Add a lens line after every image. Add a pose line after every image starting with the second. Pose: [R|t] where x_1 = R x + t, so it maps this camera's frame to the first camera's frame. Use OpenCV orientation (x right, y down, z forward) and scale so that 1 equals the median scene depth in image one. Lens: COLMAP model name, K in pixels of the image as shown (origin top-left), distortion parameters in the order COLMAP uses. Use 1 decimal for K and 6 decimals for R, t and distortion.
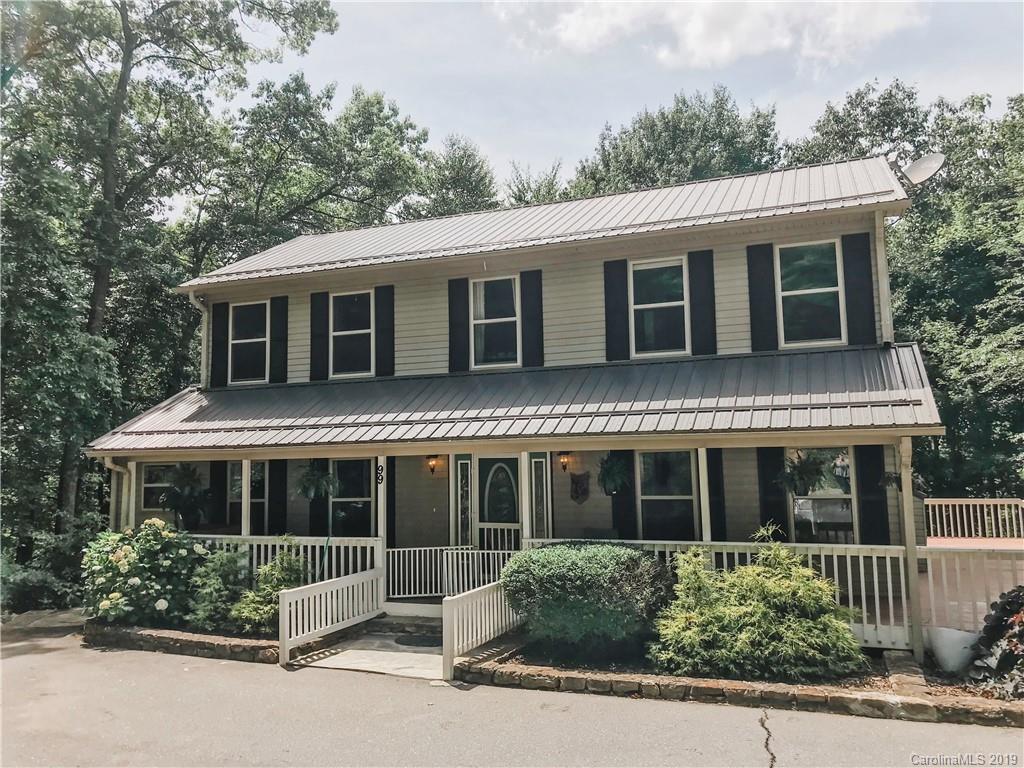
lens RADIAL K [[848.5, 0, 514.0], [0, 848.5, 385.9], [0, 0, 1]] dist [0.044411, -0.045540]
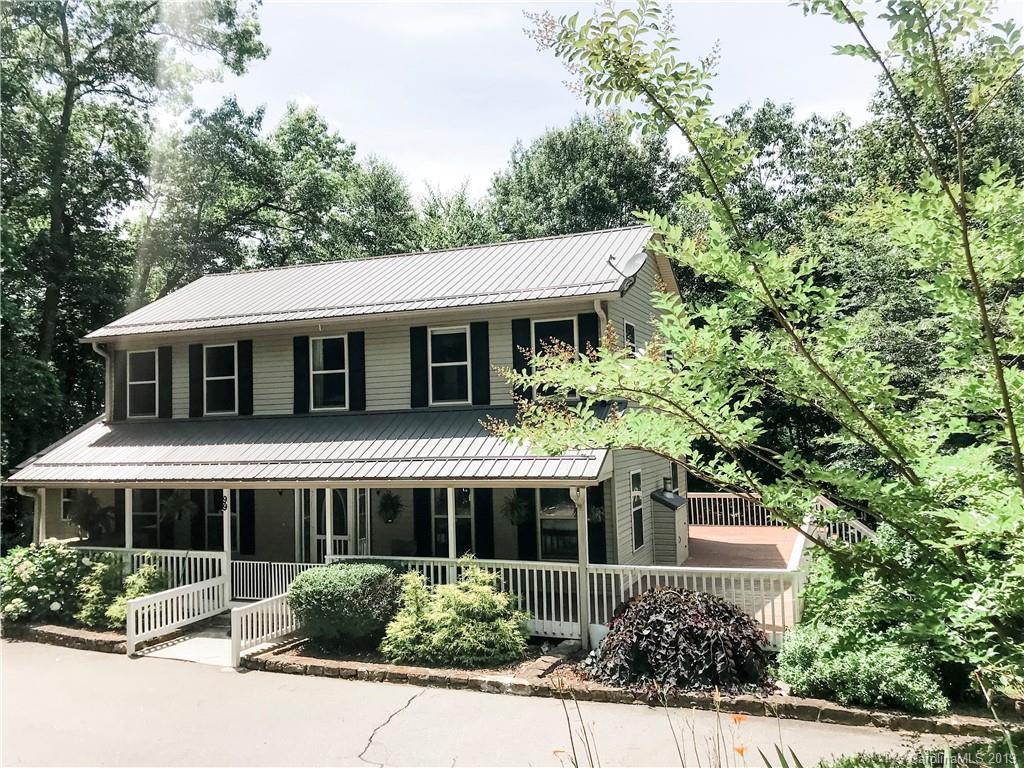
lens RADIAL K [[848.5, 0, 512.0], [0, 848.5, 384.8], [0, 0, 1]] dist [0.044411, -0.045540]
pose [[0.999887, -0.012158, -0.008796, 0.285904], [0.012597, 0.998580, 0.051766, -0.133418], [0.008154, -0.051871, 0.998620, -0.267395]]
